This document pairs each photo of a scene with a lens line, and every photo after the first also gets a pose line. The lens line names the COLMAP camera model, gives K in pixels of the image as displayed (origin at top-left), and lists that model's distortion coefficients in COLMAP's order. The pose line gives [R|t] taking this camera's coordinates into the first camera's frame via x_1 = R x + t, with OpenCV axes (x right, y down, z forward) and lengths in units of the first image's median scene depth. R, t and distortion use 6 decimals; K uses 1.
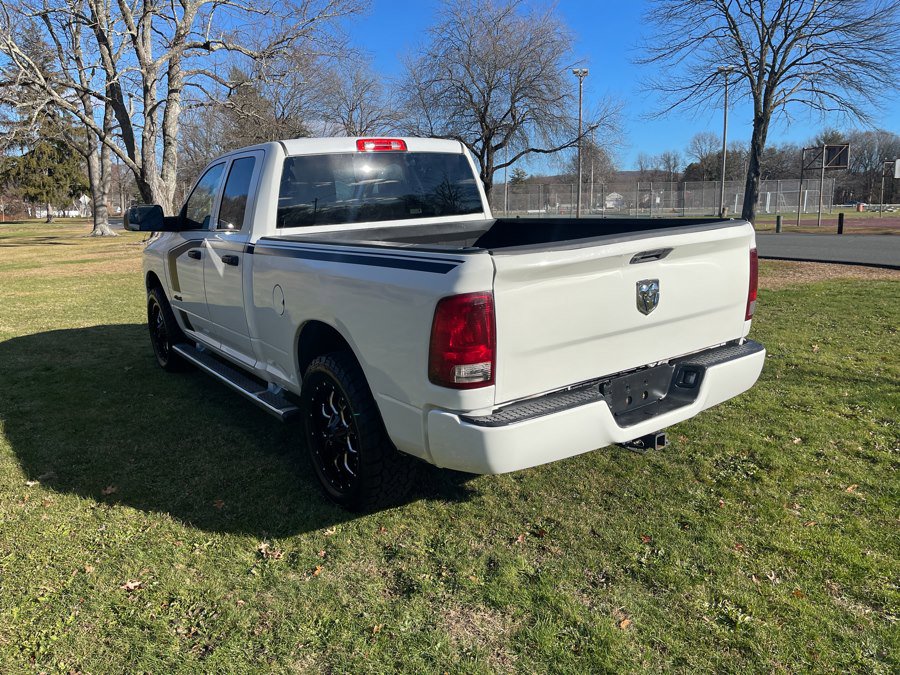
lens RADIAL K [[673.5, 0, 451.4], [0, 673.5, 338.3], [0, 0, 1]] dist [0.088666, -0.127514]
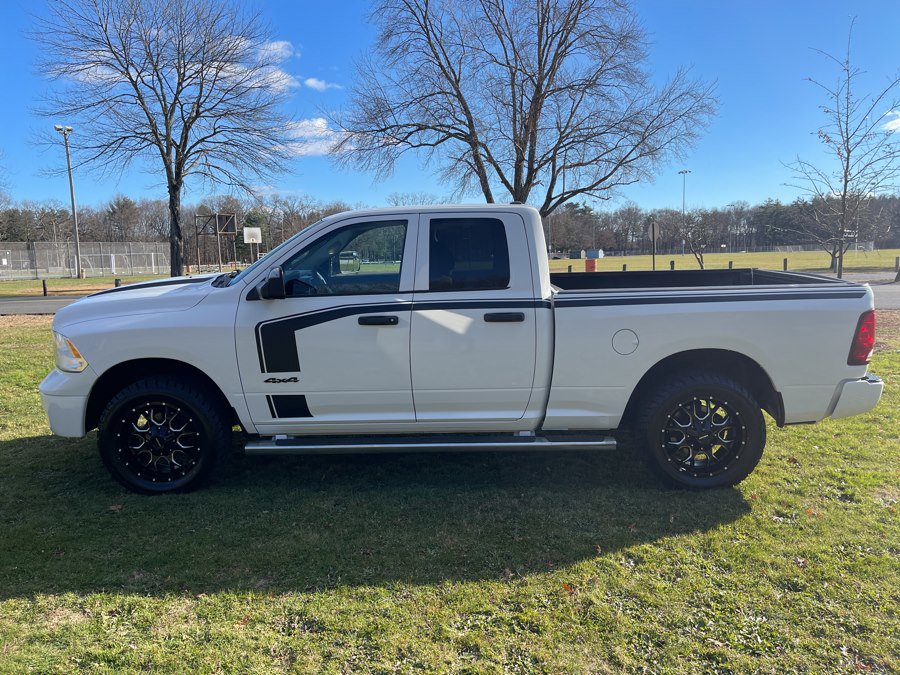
lens RADIAL K [[673.5, 0, 451.4], [0, 673.5, 338.3], [0, 0, 1]] dist [0.088666, -0.127514]
pose [[0.569902, -0.095375, 0.816159, -1.482120], [0.167281, 0.985908, -0.001596, -0.120367], [-0.804505, 0.137437, 0.577825, 0.604906]]
